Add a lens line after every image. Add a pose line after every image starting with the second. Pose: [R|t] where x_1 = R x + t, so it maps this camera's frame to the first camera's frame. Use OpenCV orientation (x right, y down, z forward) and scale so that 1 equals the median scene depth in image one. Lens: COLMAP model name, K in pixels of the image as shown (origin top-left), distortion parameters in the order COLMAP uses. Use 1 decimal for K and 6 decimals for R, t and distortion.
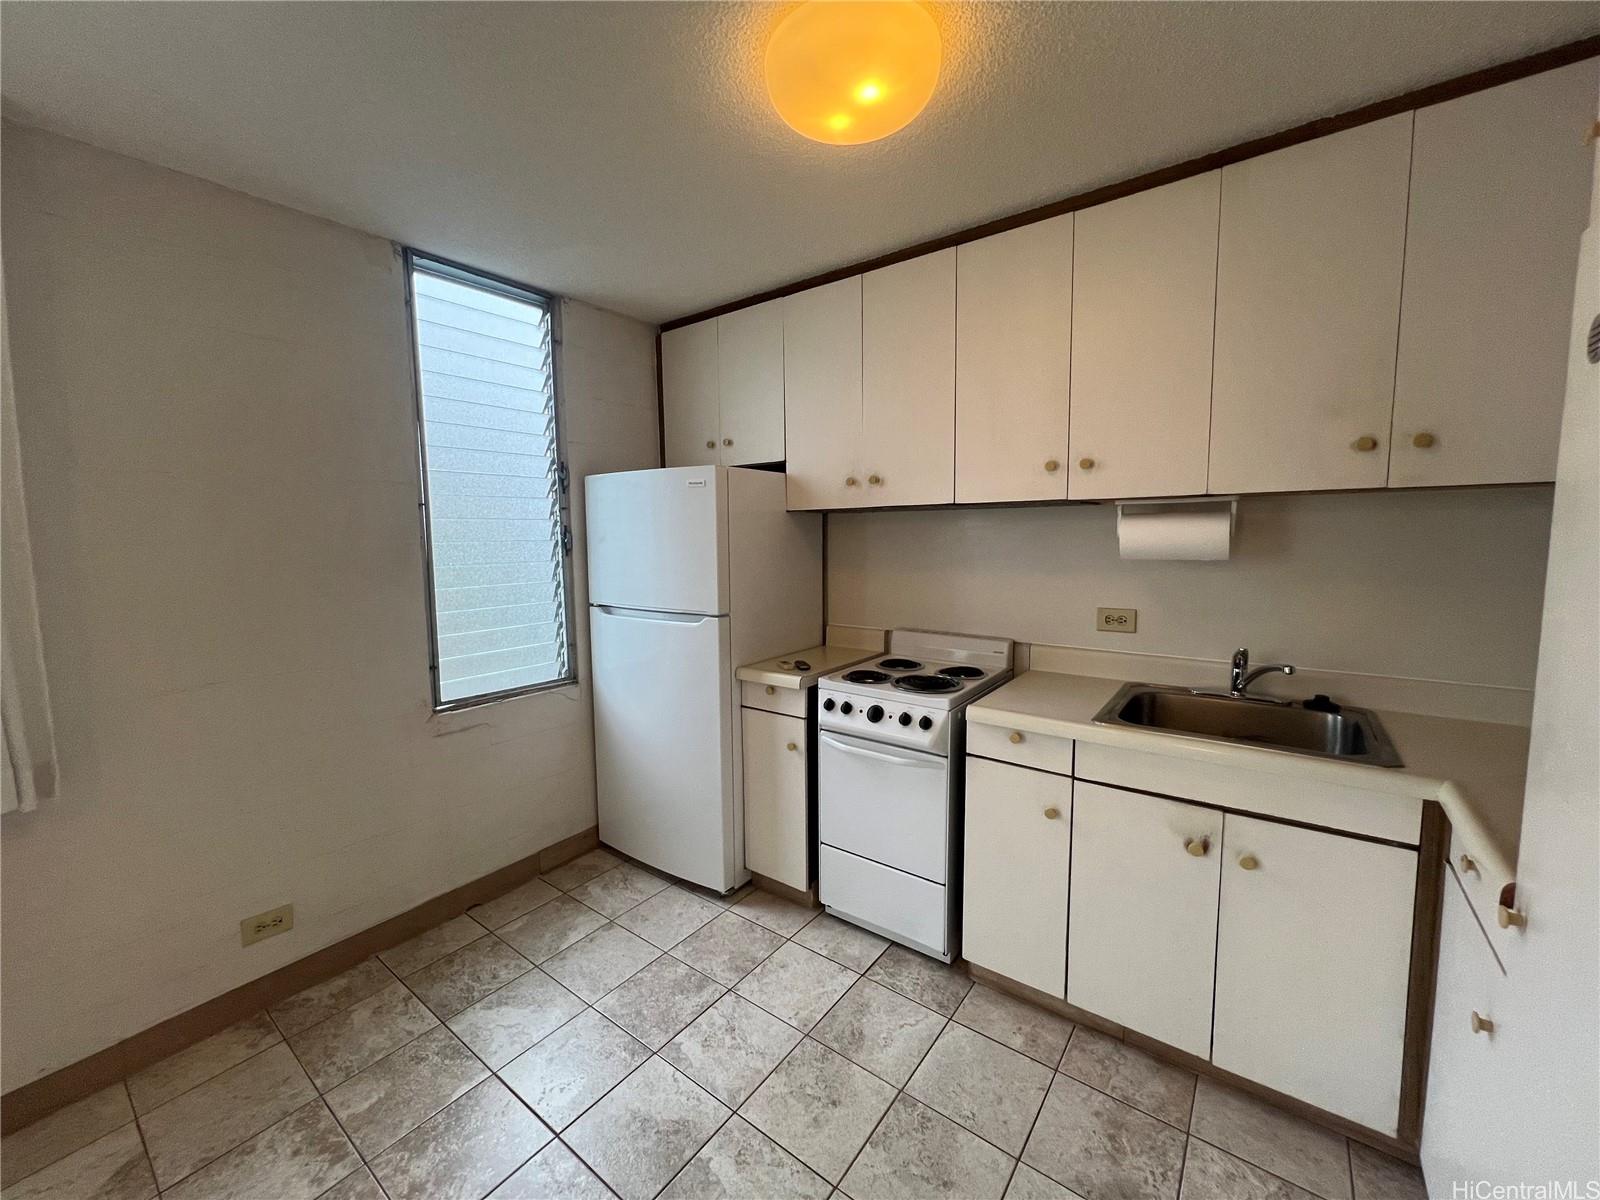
lens RADIAL K [[637.3, 0, 796.8], [0, 637.3, 597.3], [0, 0, 1]] dist [-0.001563, 0.000414]
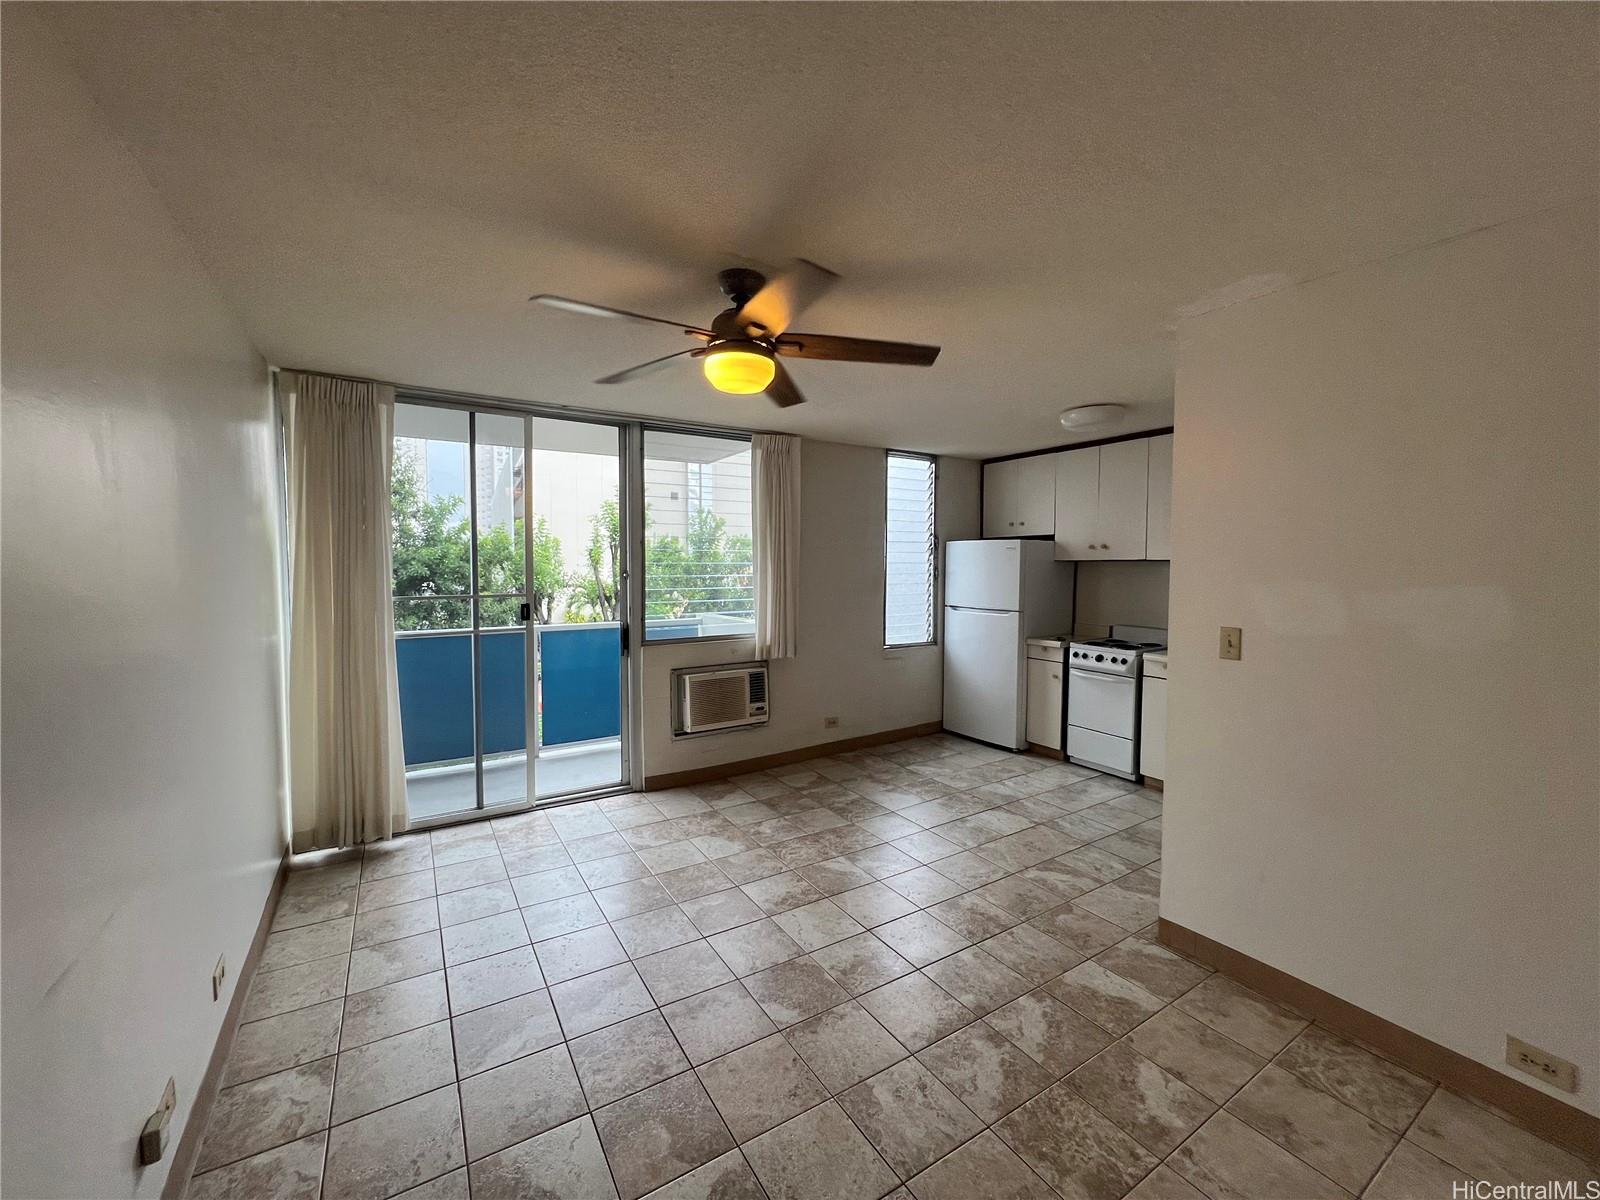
lens RADIAL K [[637.3, 0, 795.5], [0, 637.3, 592.9], [0, 0, 1]] dist [-0.001563, 0.000414]
pose [[0.934130, 0.033490, -0.355358, -0.067956], [-0.051120, 0.997878, -0.040335, 0.091047], [0.353253, 0.055844, 0.933860, -1.218432]]
